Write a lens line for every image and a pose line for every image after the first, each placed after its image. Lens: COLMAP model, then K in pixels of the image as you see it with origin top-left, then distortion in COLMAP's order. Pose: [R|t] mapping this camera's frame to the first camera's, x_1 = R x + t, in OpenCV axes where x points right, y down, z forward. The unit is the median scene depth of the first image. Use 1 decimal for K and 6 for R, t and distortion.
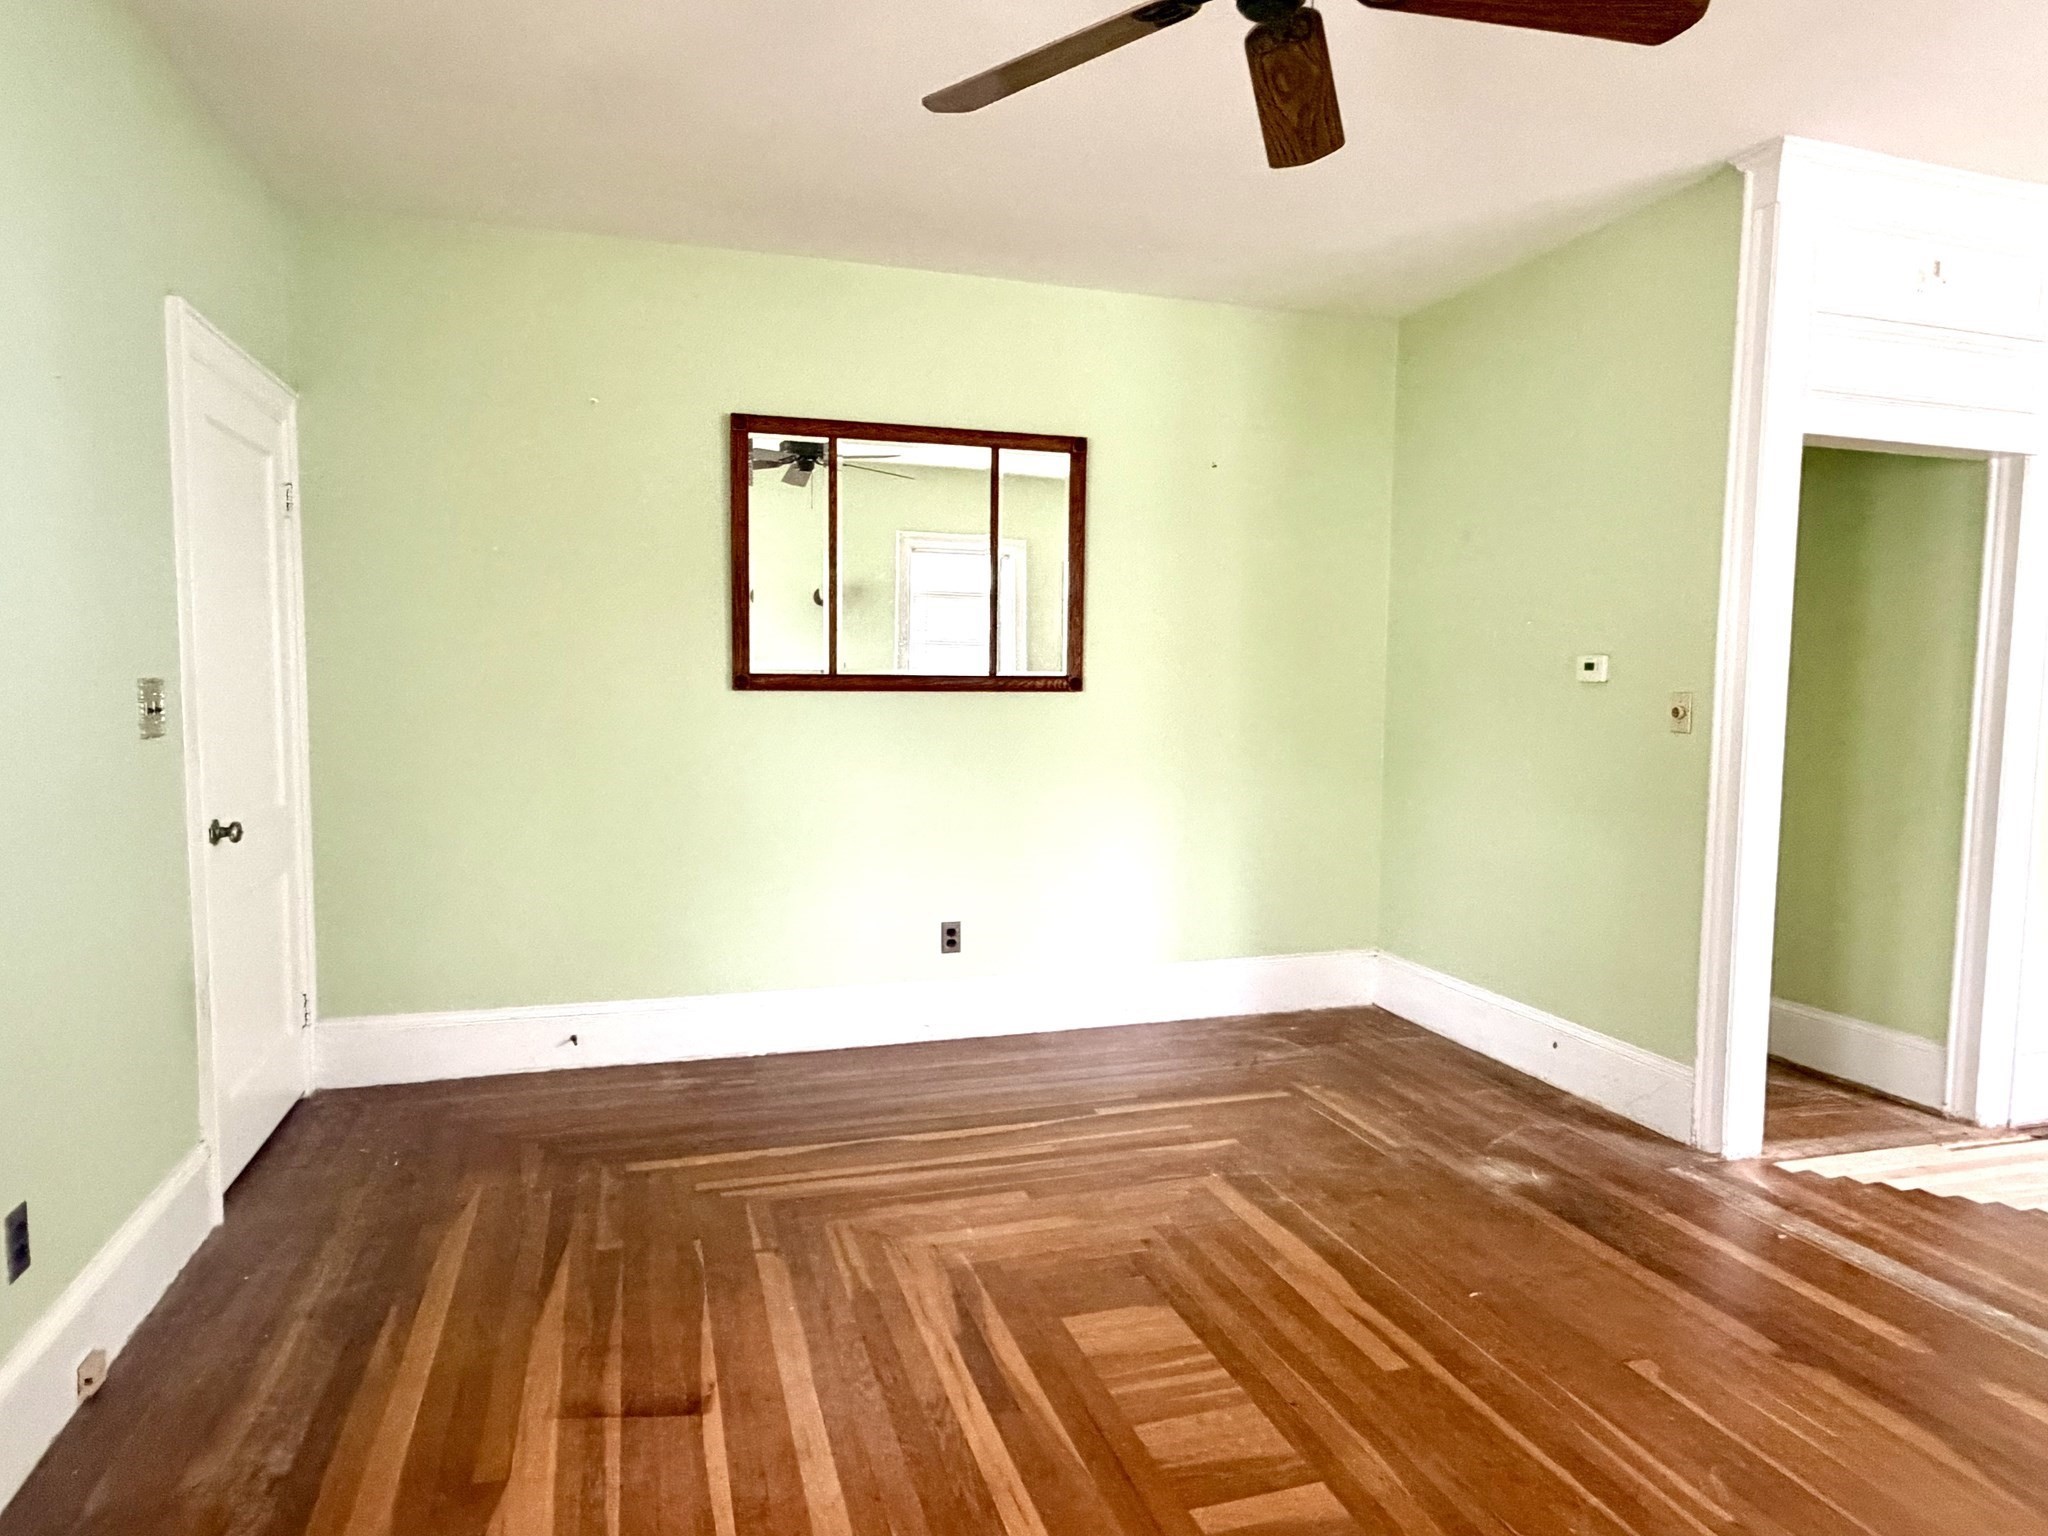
lens RADIAL K [[1248.9, 0, 1022.4], [0, 1248.9, 765.4], [0, 0, 1]] dist [-0.000346, 0.001616]
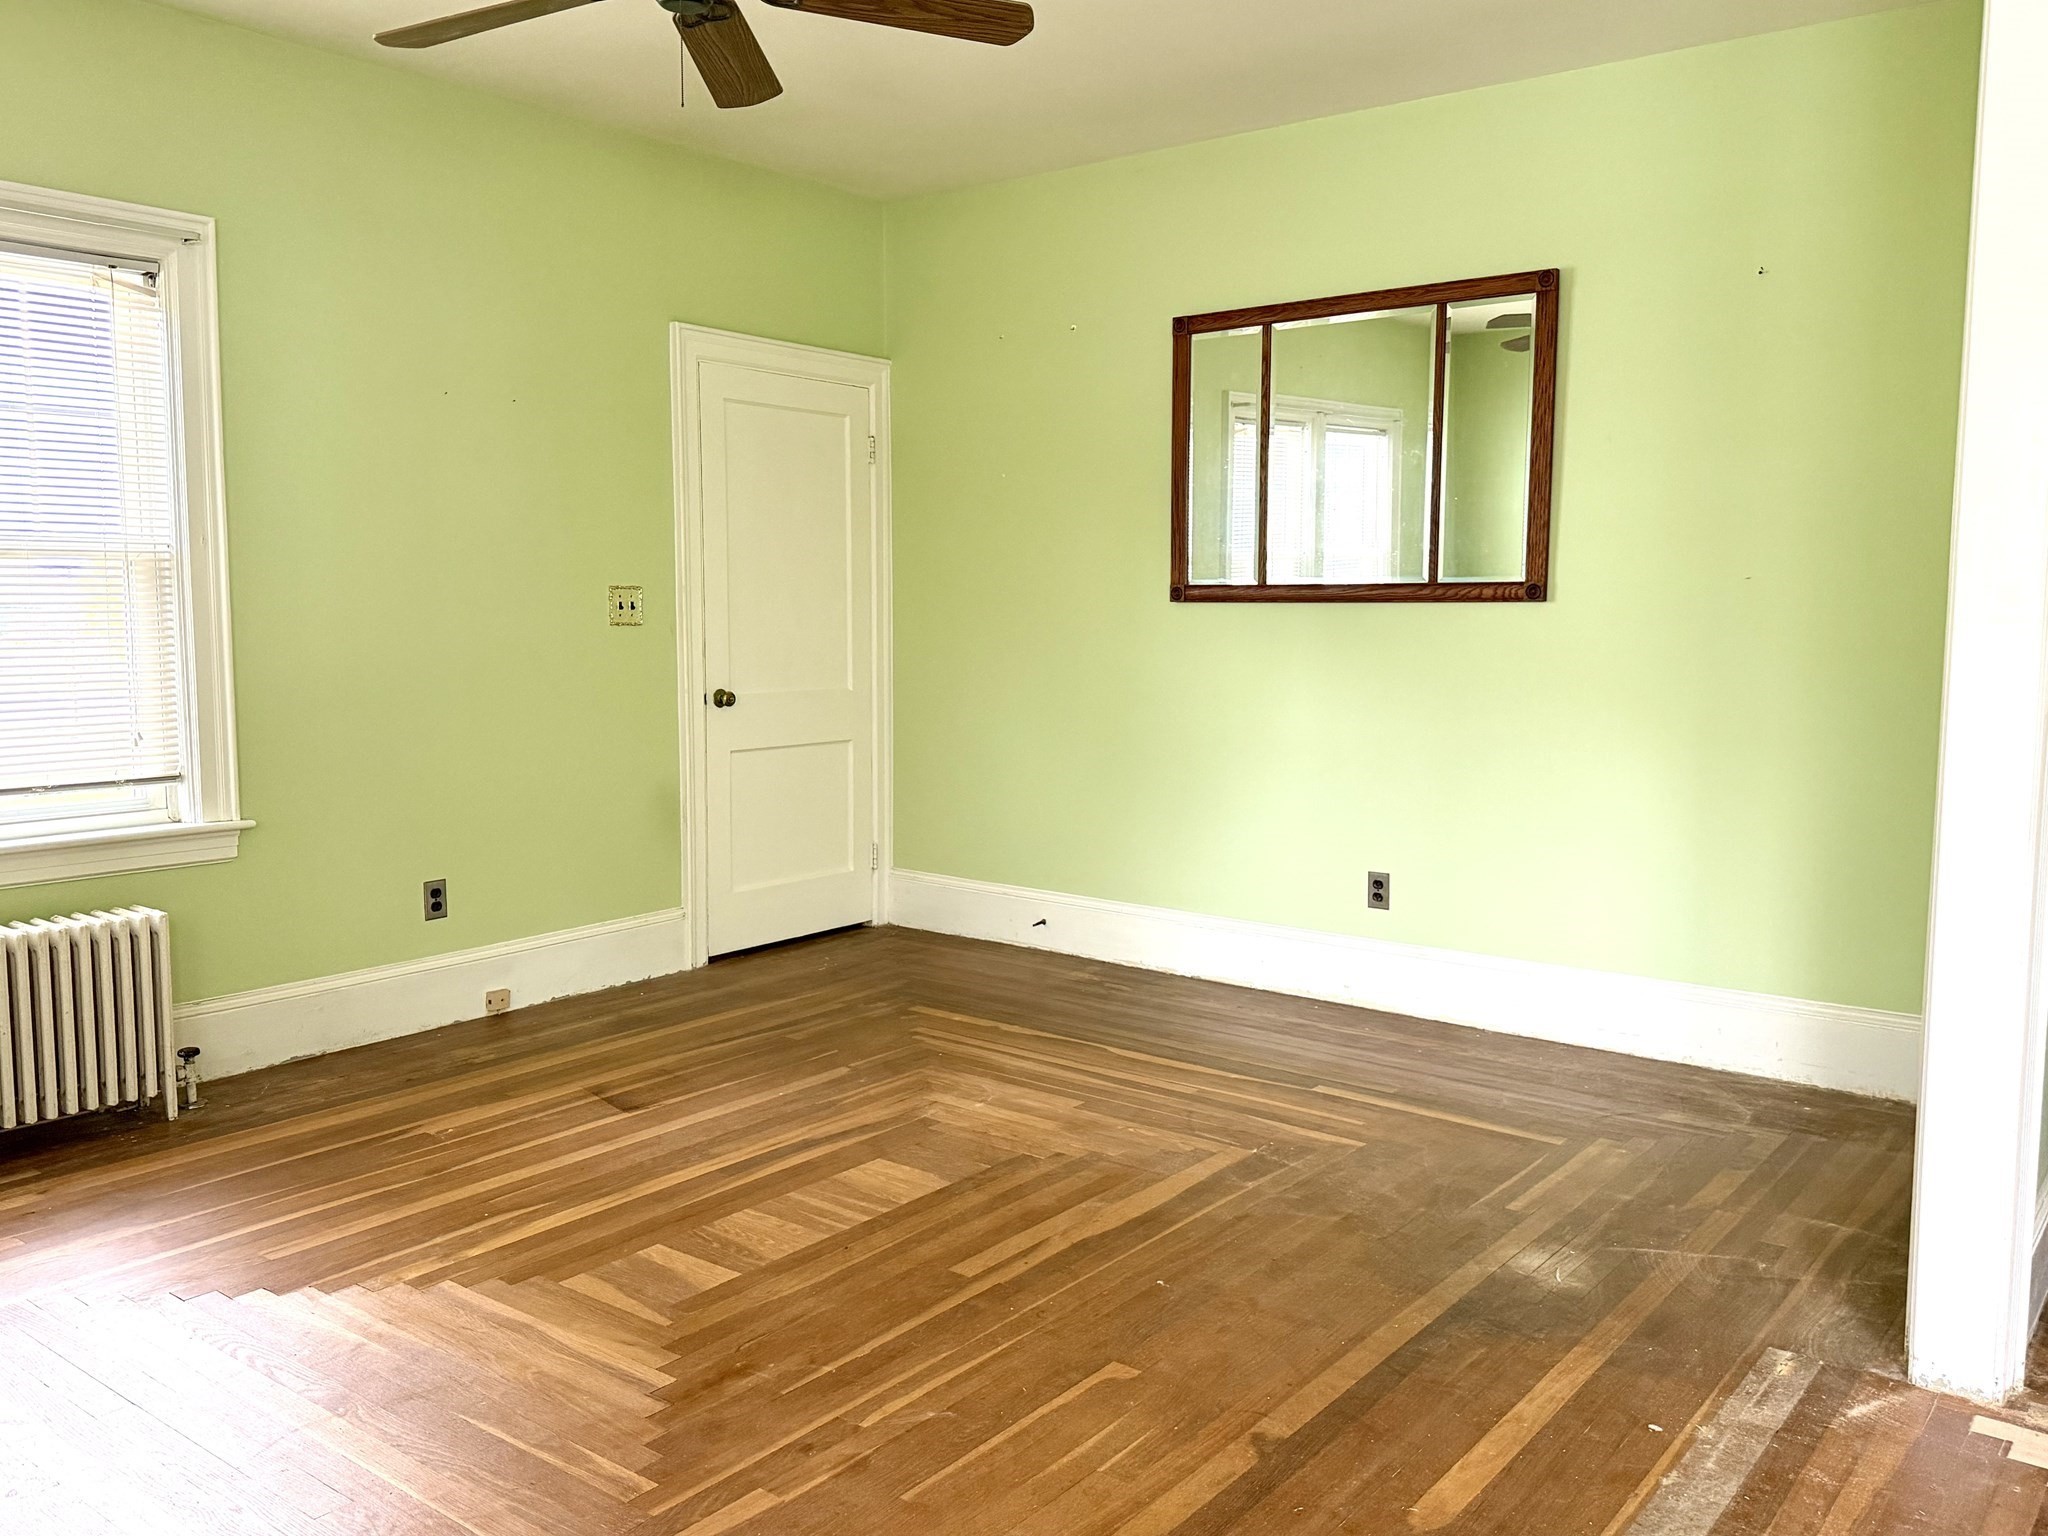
lens RADIAL K [[1626.1, 0, 1025.2], [0, 1626.1, 769.2], [0, 0, 1]] dist [0.101663, -0.016210]
pose [[0.568964, 0.079647, -0.818496, 0.926466], [-0.060114, 0.996664, 0.055197, 0.009595], [0.820162, 0.017798, 0.571854, 0.202710]]
